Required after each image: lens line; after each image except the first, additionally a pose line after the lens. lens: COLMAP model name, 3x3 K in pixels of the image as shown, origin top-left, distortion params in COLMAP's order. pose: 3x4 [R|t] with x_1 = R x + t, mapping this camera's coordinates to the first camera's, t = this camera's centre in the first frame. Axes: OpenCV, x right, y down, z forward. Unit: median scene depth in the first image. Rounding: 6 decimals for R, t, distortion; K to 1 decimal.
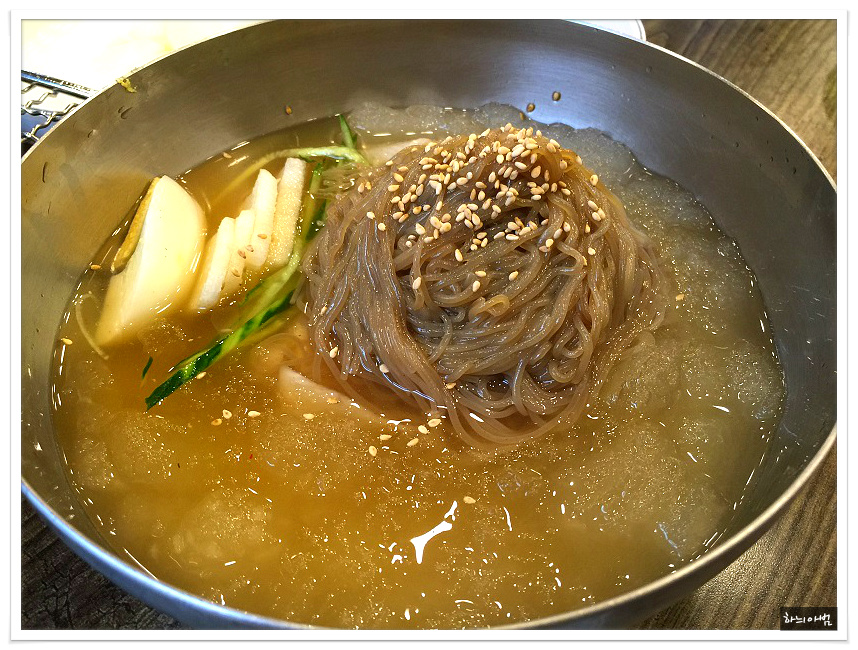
lens RADIAL K [[732.3, 0, 431.2], [0, 732.3, 329.9], [0, 0, 1]] dist [0.009587, -0.008988]
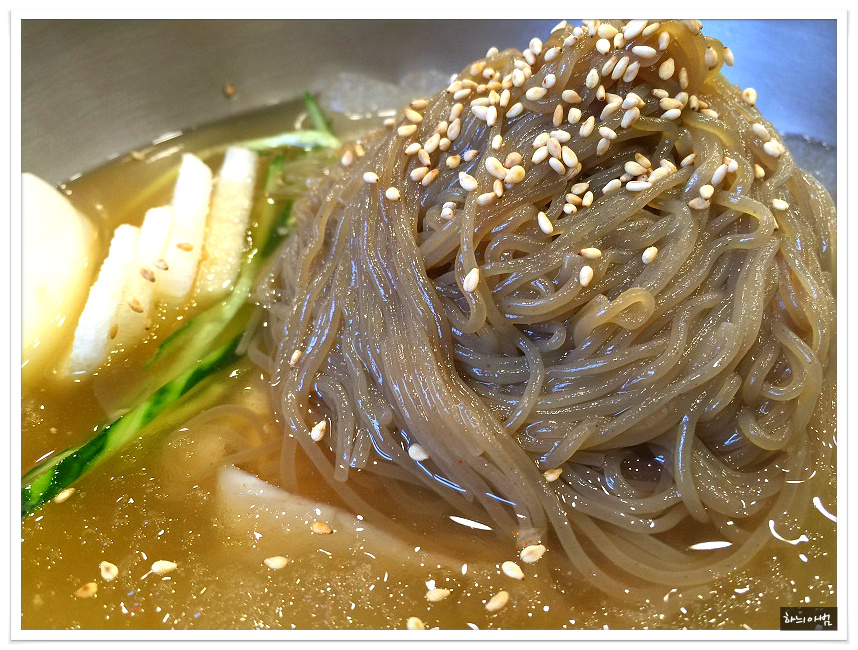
lens RADIAL K [[732.3, 0, 431.2], [0, 732.3, 329.9], [0, 0, 1]] dist [0.009587, -0.008988]
pose [[0.996447, -0.075728, 0.036860, -0.067867], [0.080099, 0.987346, -0.136862, 0.039053], [-0.026029, 0.139328, 0.989904, 0.476499]]
